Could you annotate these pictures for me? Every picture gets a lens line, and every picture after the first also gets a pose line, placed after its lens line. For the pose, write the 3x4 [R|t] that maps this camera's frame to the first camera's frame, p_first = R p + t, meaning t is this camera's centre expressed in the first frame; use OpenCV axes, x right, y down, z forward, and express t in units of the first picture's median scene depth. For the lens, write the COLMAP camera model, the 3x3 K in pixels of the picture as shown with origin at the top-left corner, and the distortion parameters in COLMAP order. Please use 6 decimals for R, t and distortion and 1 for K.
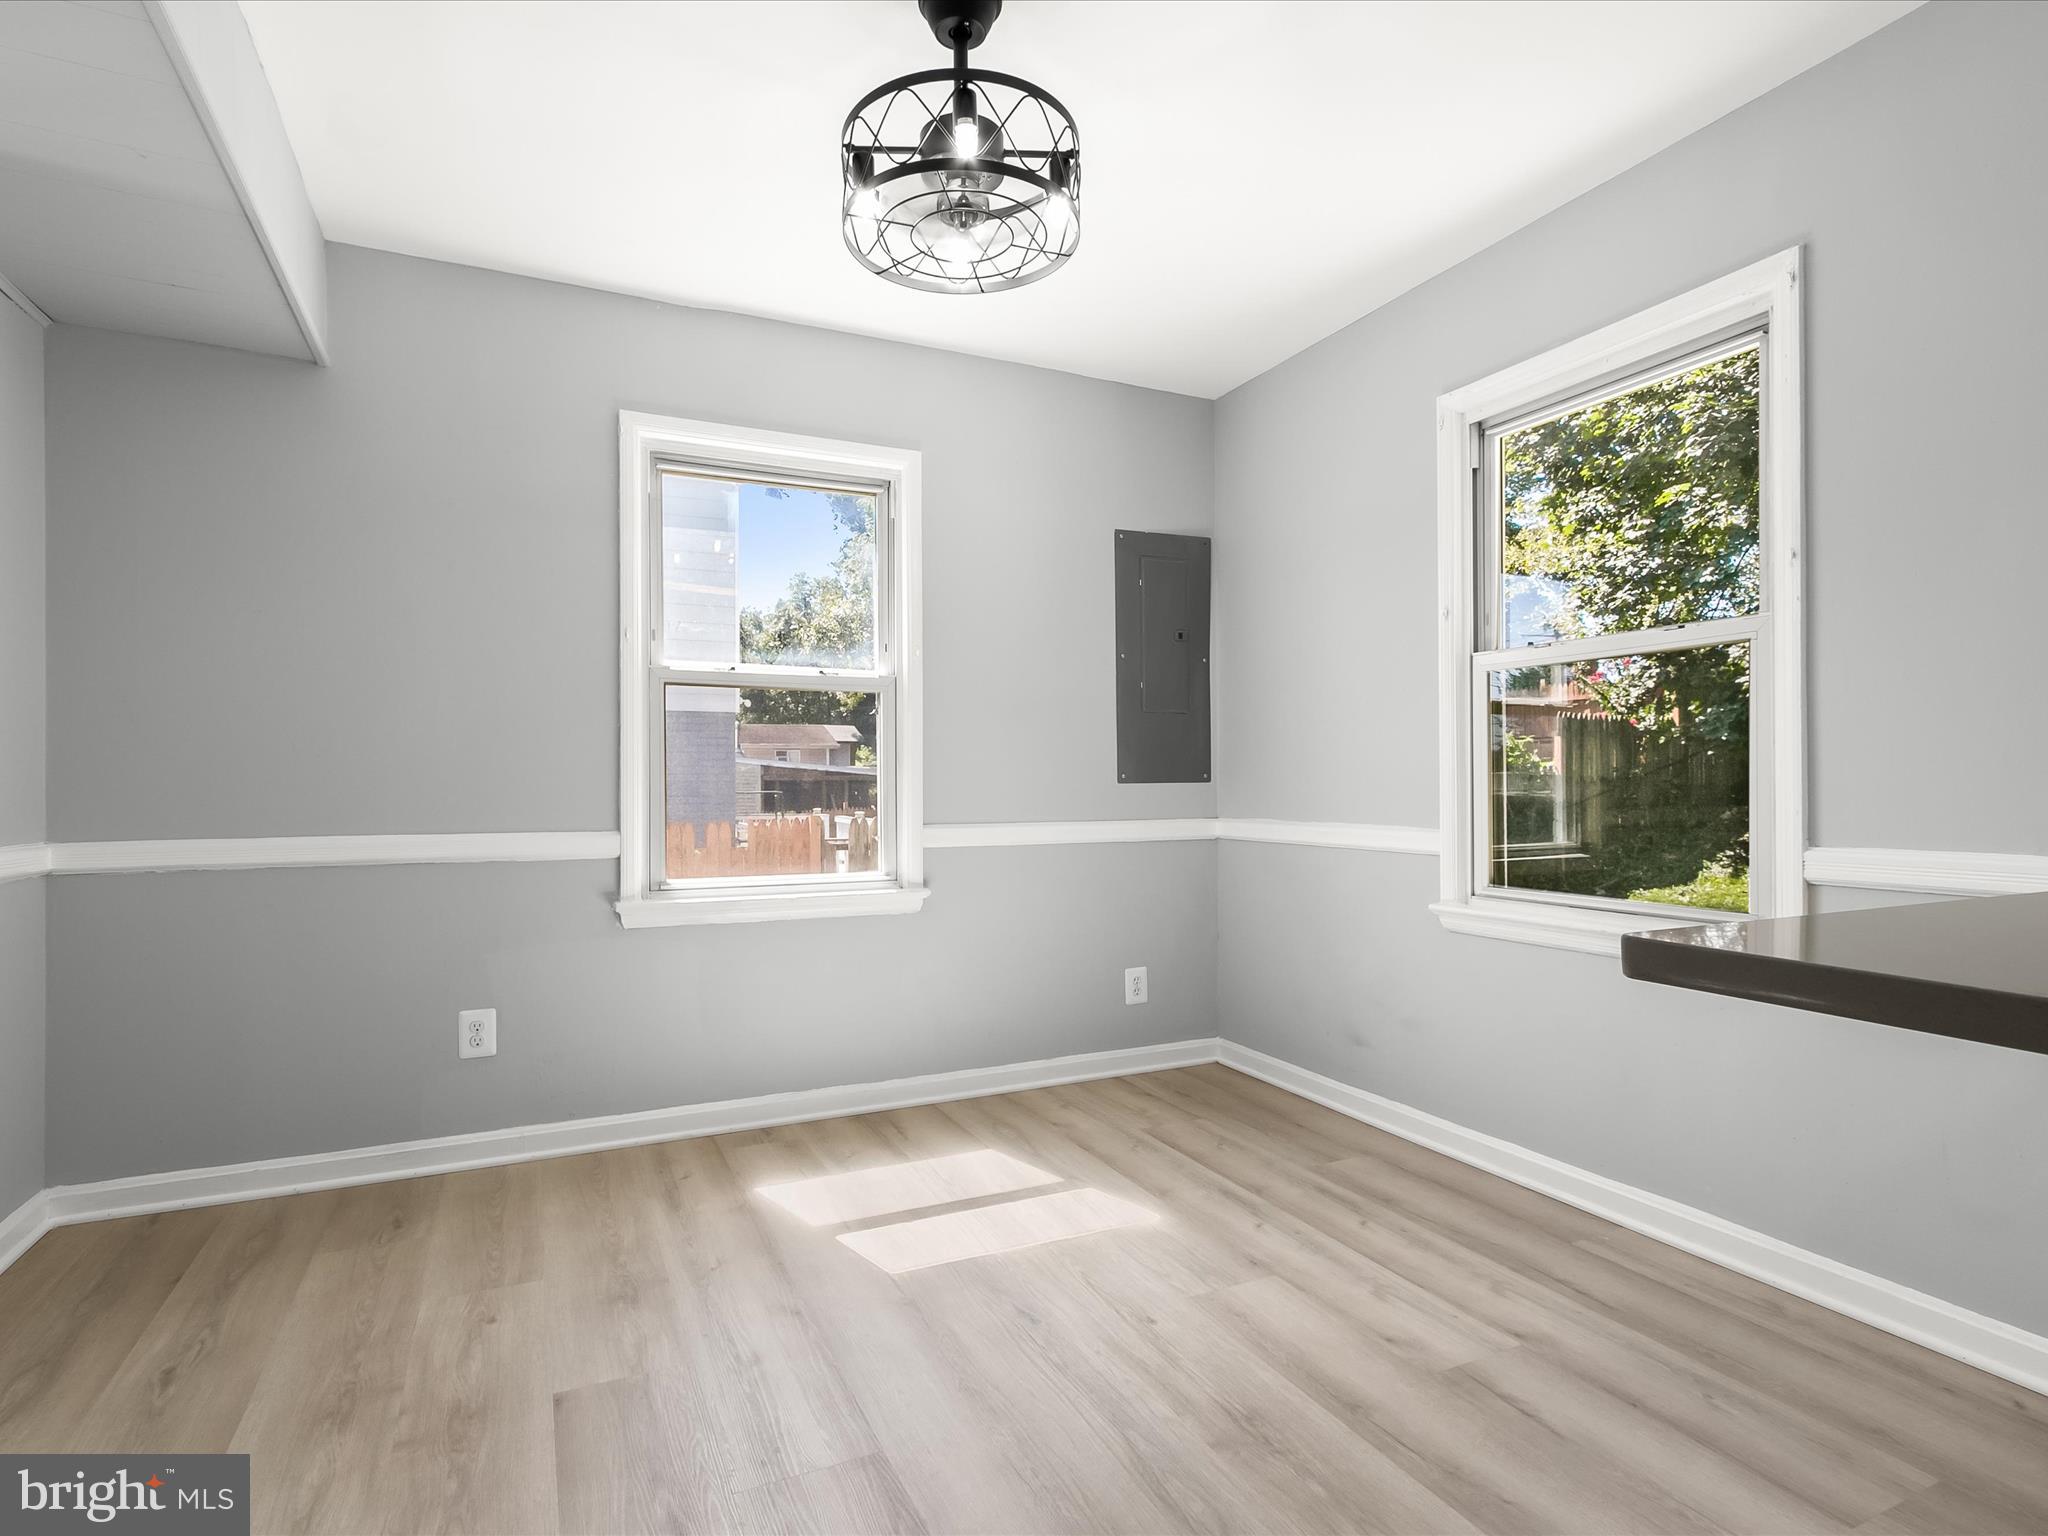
lens RADIAL K [[1054.6, 0, 1004.8], [0, 1054.6, 778.7], [0, 0, 1]] dist [-0.001693, -0.000108]
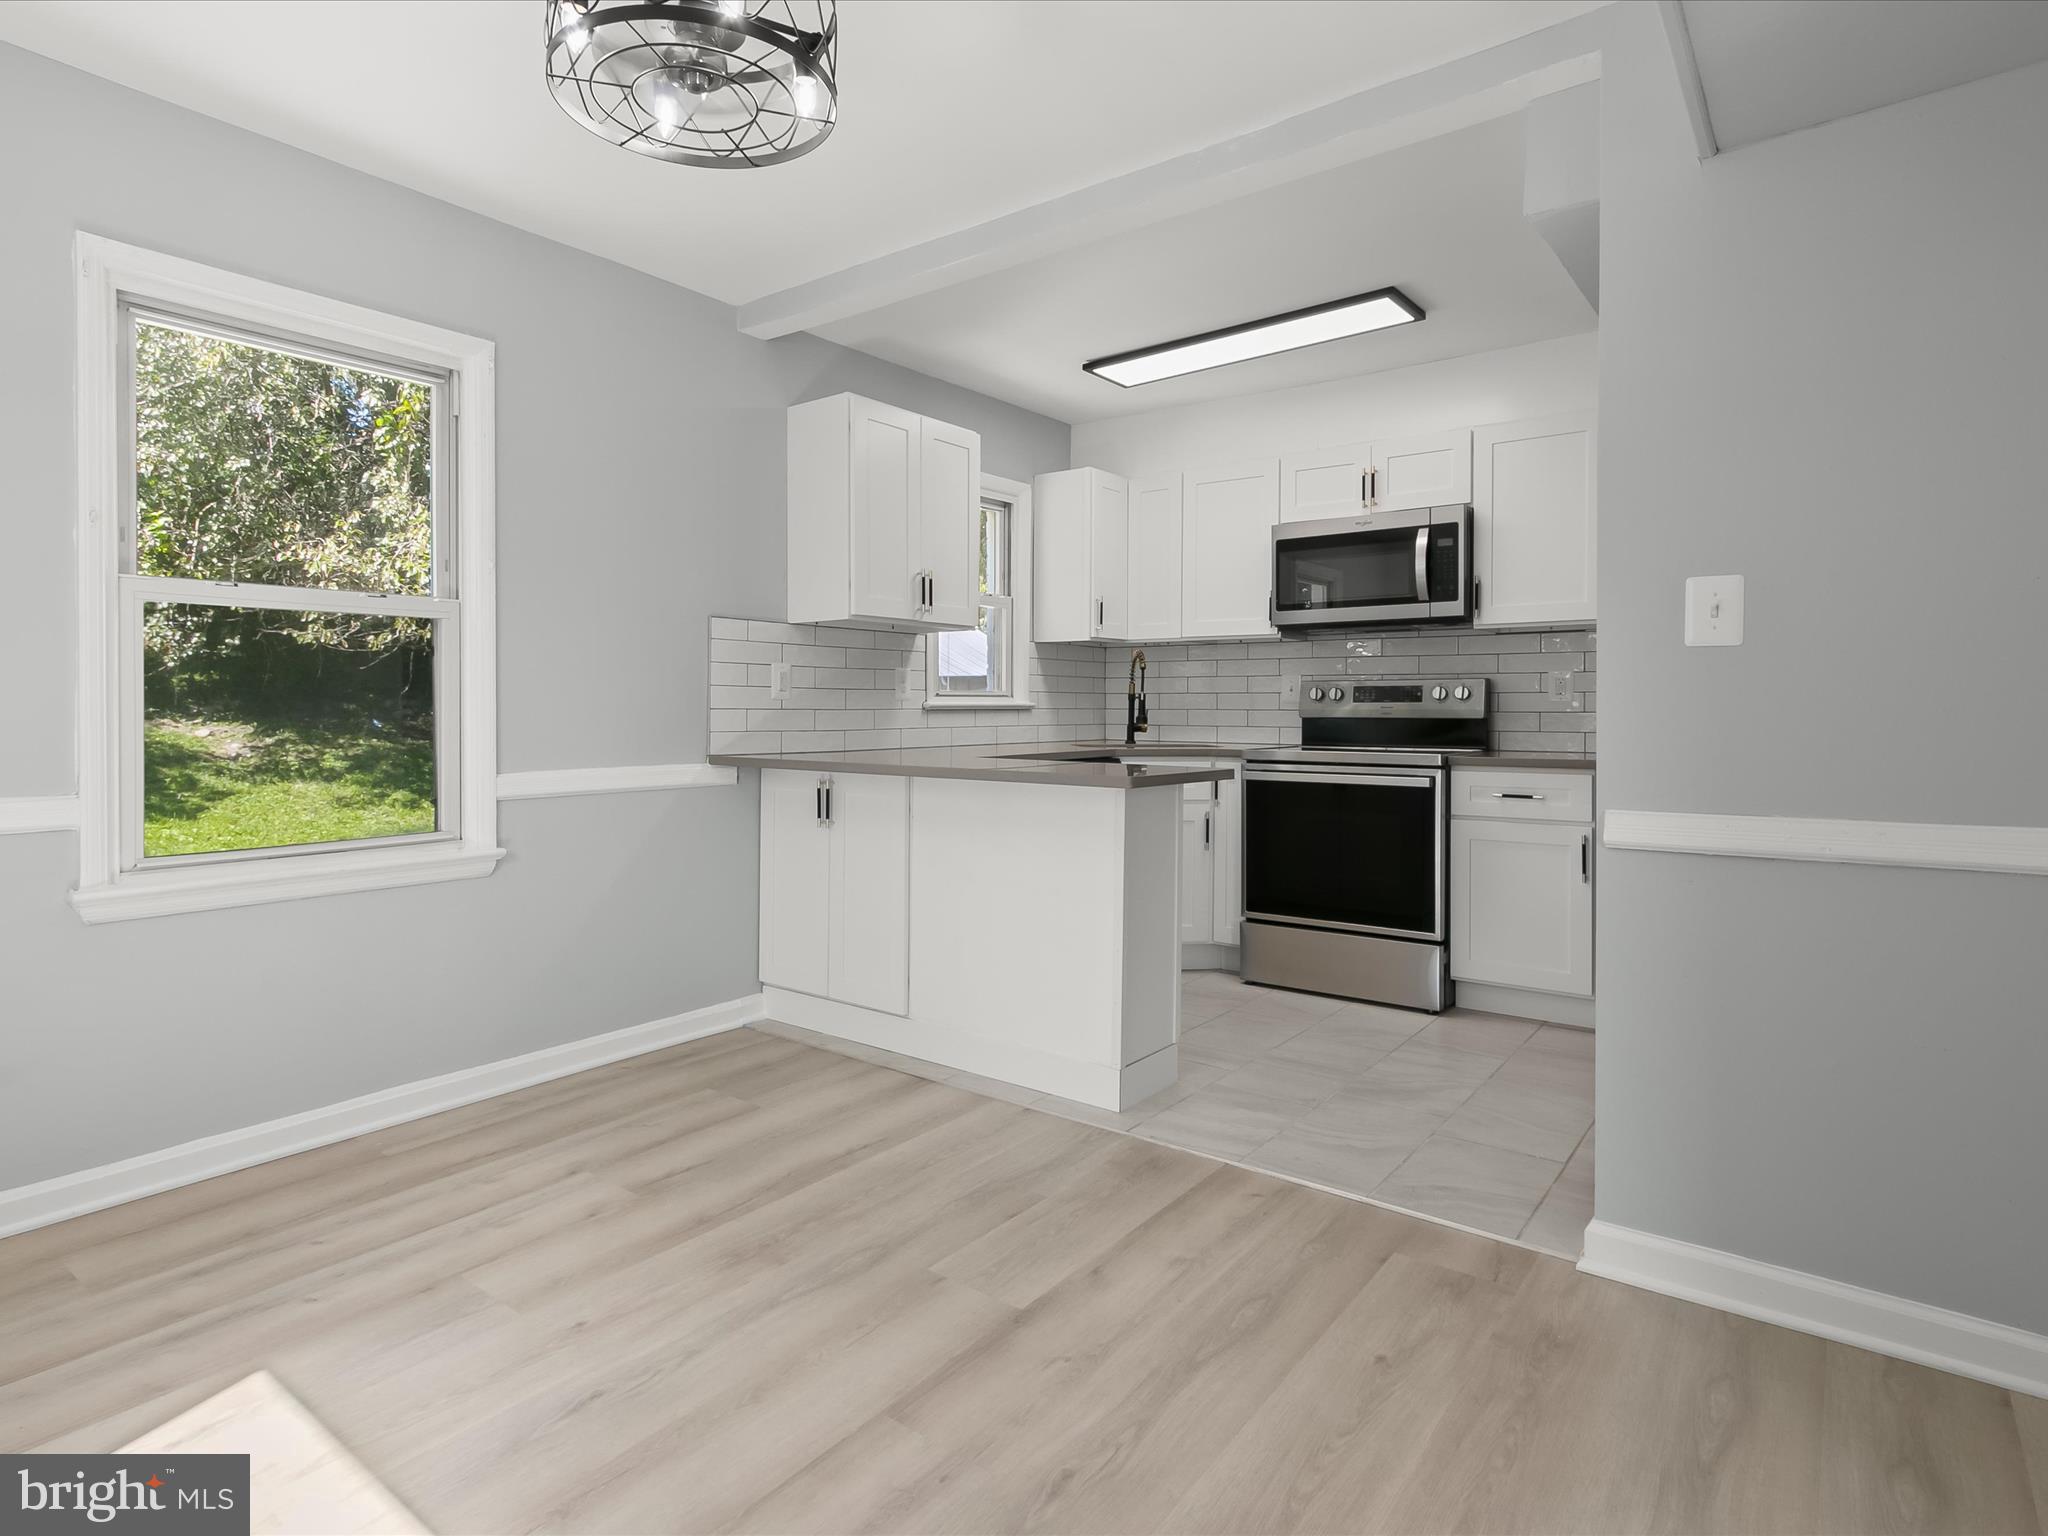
lens RADIAL K [[1118.8, 0, 1006.7], [0, 1118.8, 714.7], [0, 0, 1]] dist [0.002869, 0.000469]
pose [[-0.468101, -0.007618, 0.883642, -0.683451], [-0.003826, 0.999971, 0.006594, -0.021220], [-0.883667, -0.000294, -0.468117, 0.857679]]
